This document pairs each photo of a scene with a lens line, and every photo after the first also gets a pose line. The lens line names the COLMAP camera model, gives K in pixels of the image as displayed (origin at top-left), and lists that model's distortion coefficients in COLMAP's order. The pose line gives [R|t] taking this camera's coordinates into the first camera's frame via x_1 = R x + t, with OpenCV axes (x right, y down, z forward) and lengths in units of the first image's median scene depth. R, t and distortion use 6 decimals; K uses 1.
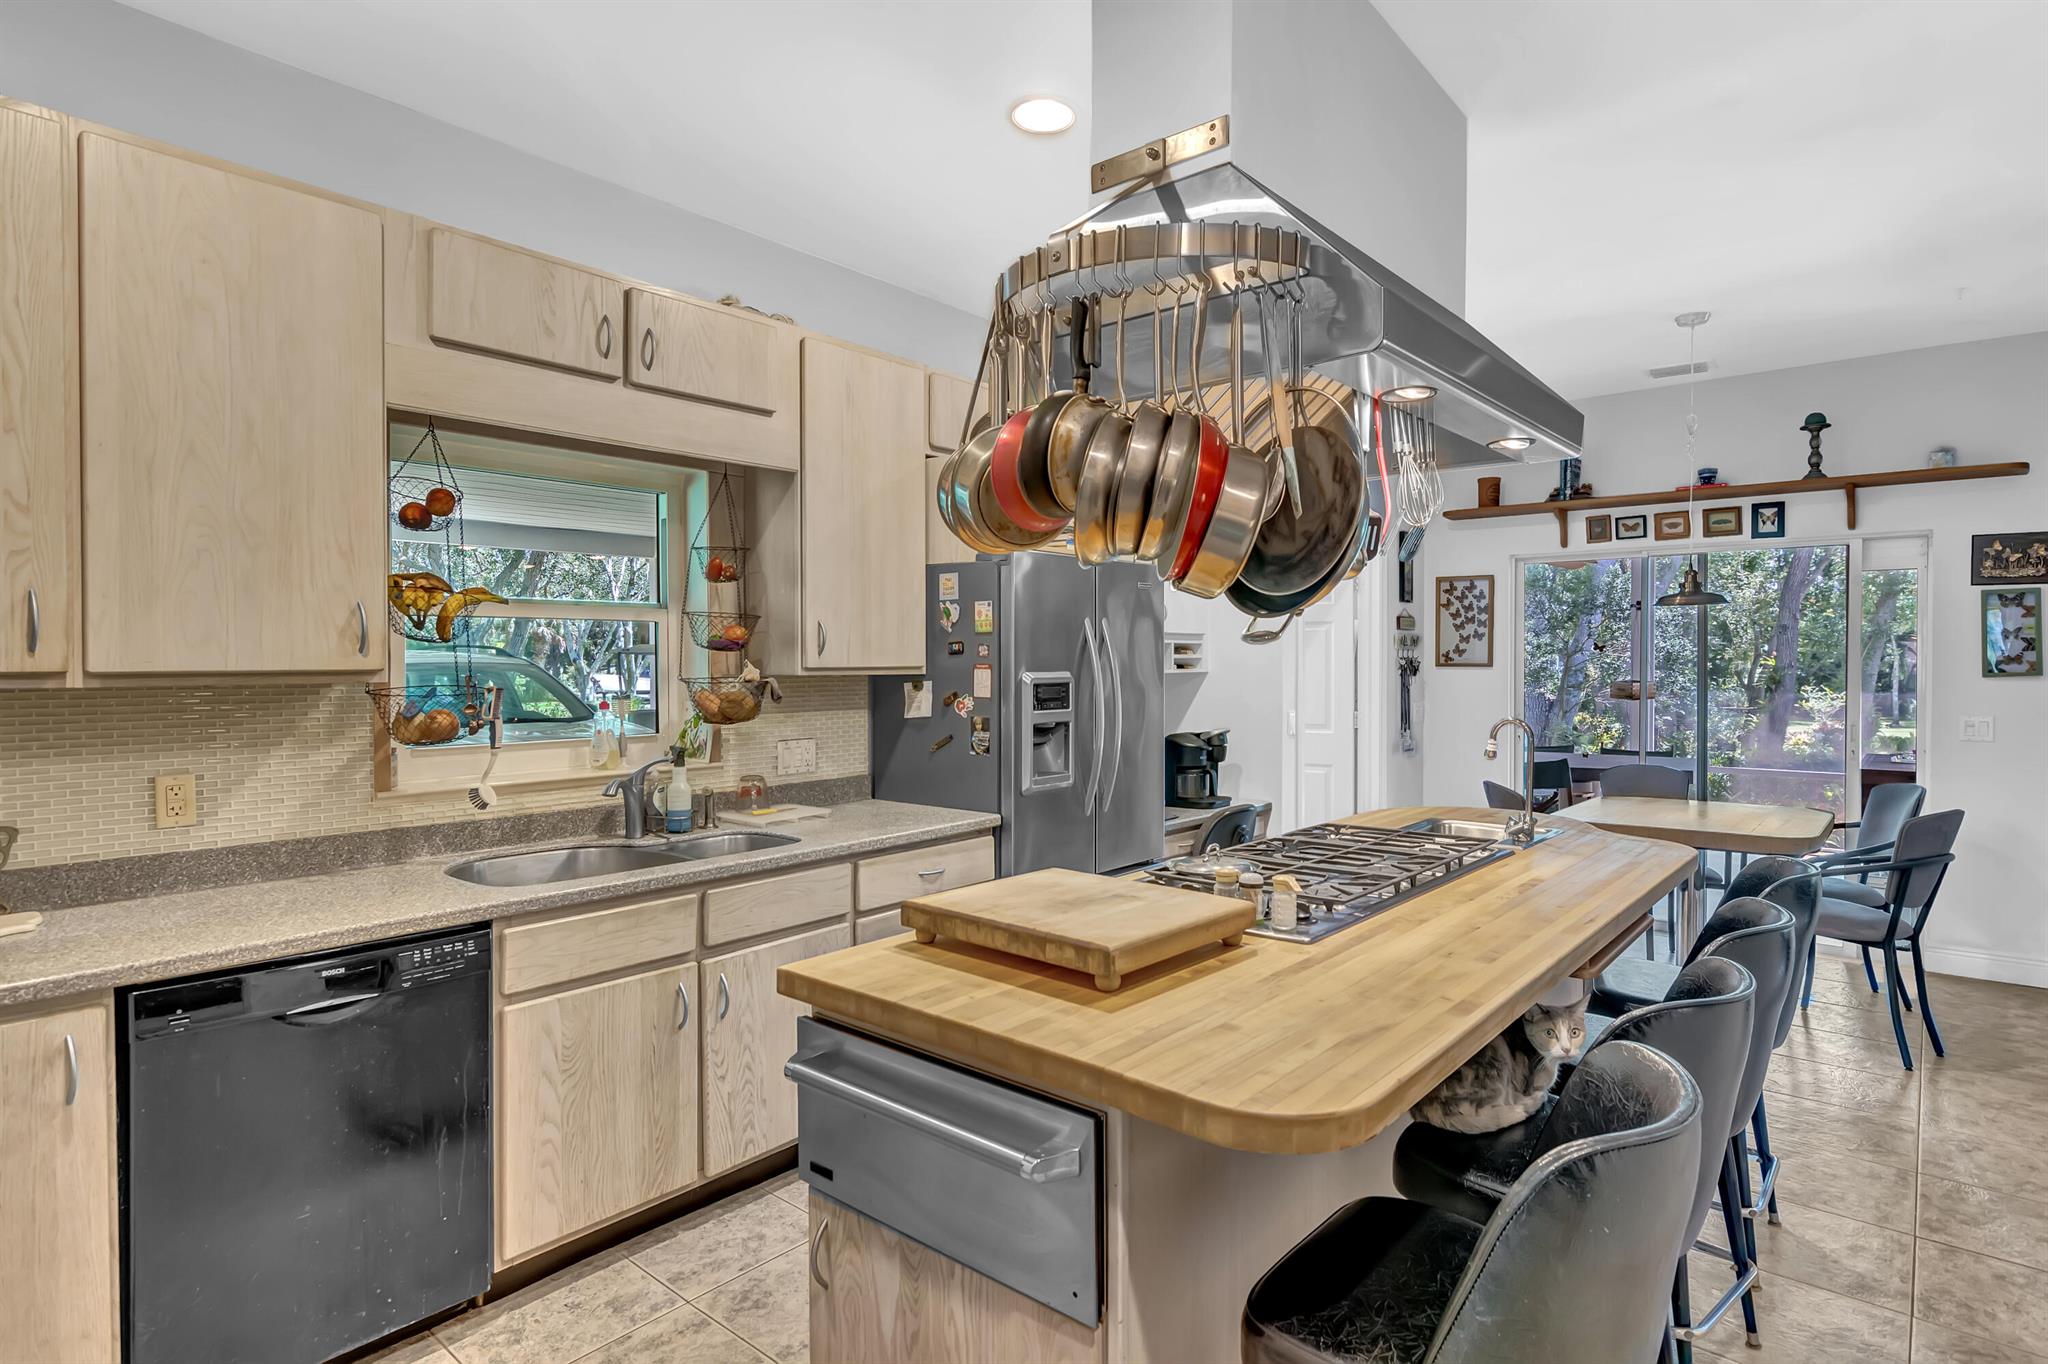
lens RADIAL K [[1077.2, 0, 1024.5], [0, 1077.2, 675.7], [0, 0, 1]] dist [-0.008123, -0.000674]
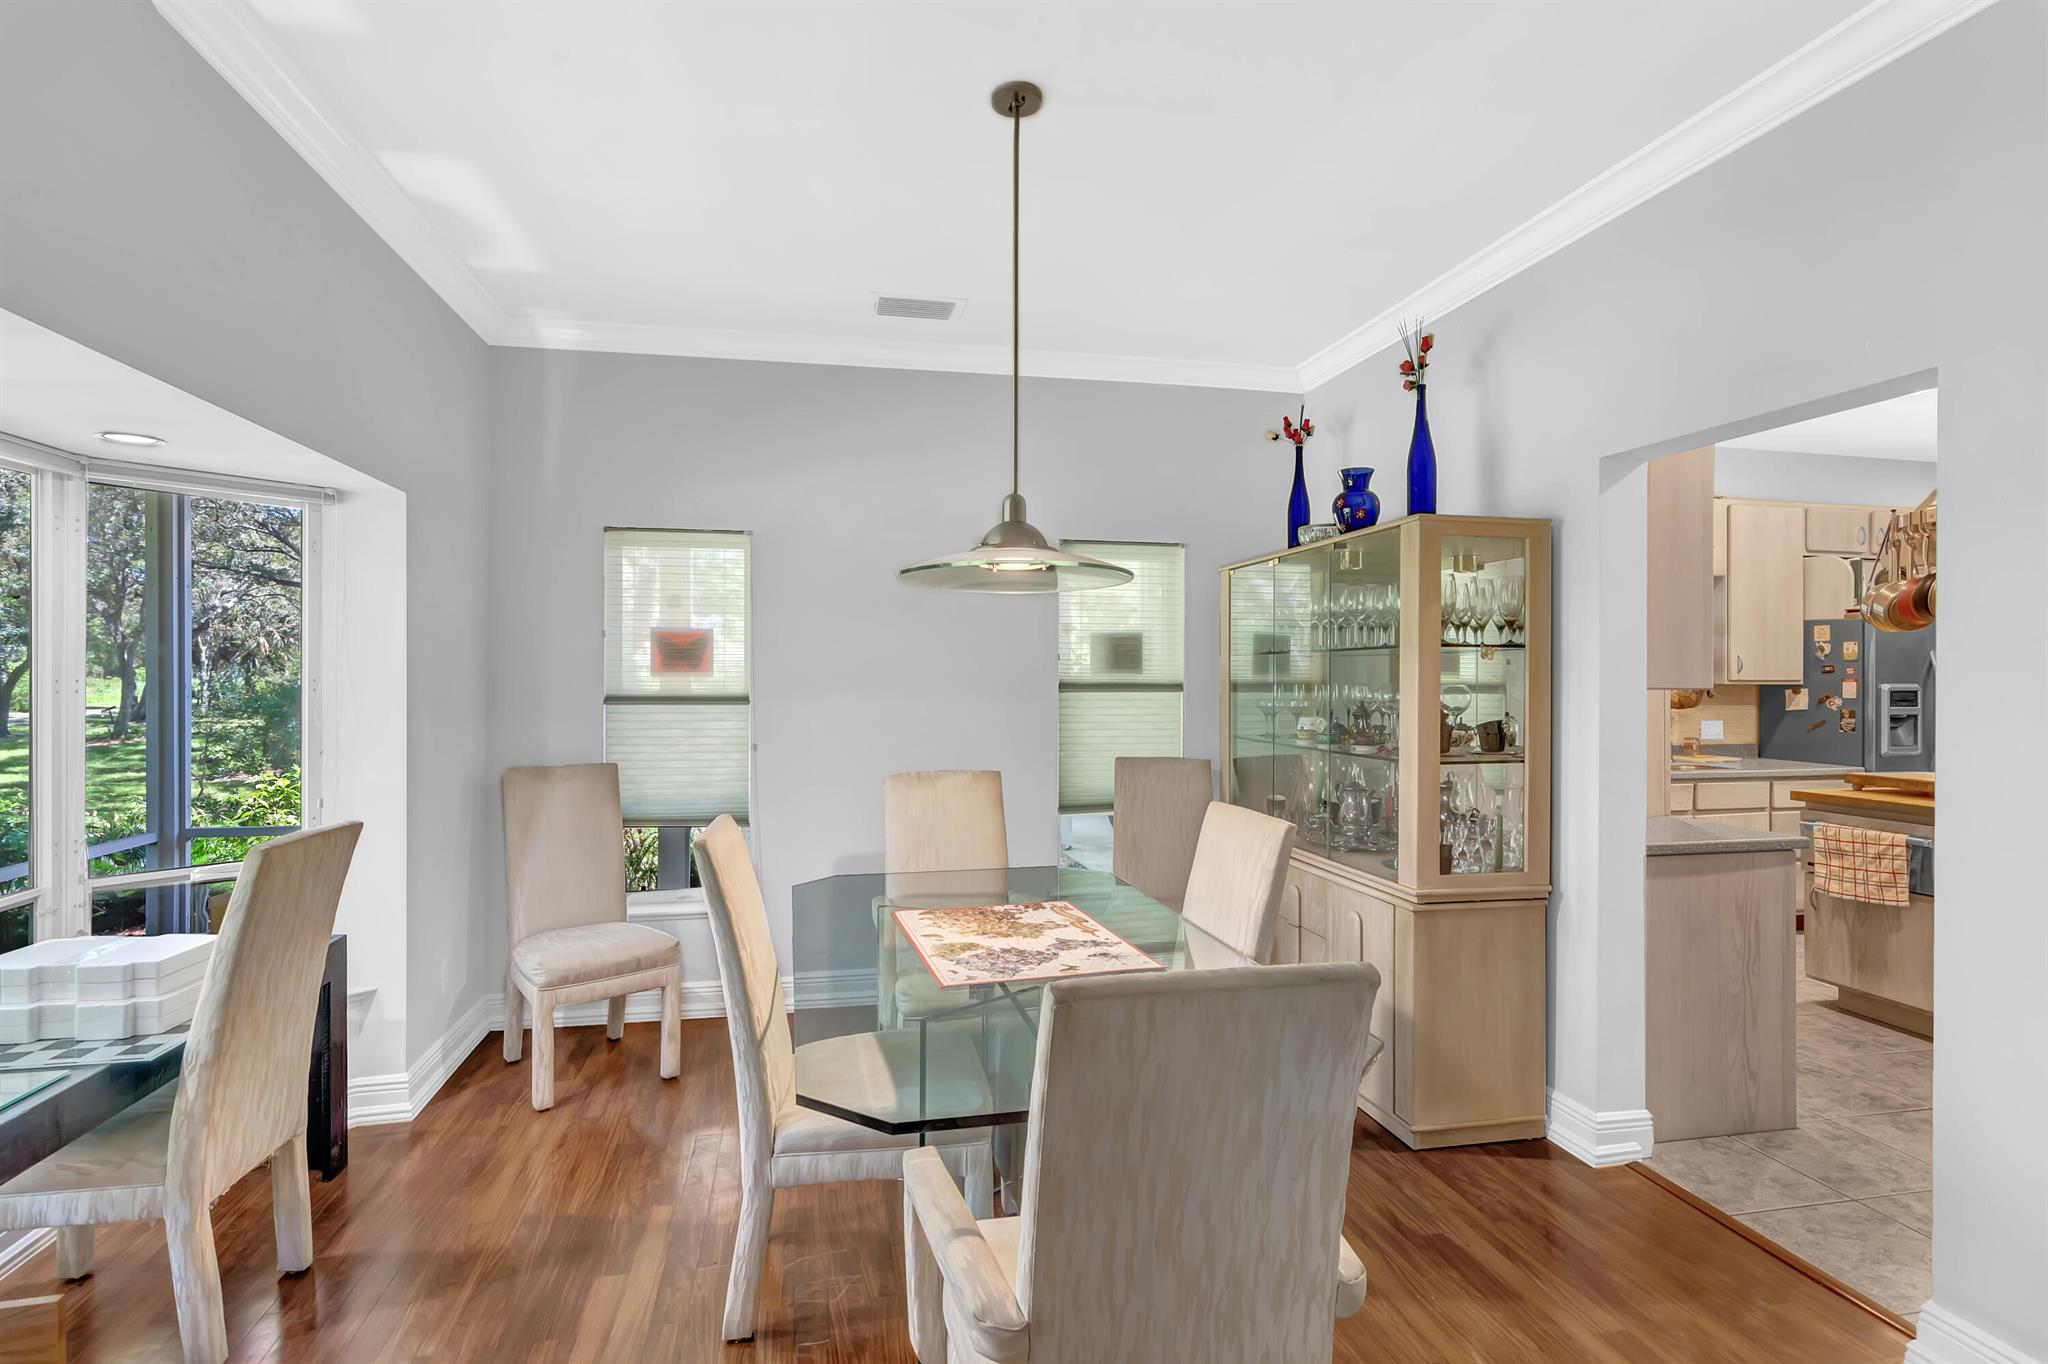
lens RADIAL K [[986.3, 0, 1015.4], [0, 986.3, 677.3], [0, 0, 1]] dist [0.006880, 0.001240]
pose [[0.787287, 0.003077, -0.616578, -0.109149], [-0.010316, 0.999913, -0.008182, 0.013027], [0.616500, 0.012802, 0.787251, -1.032247]]
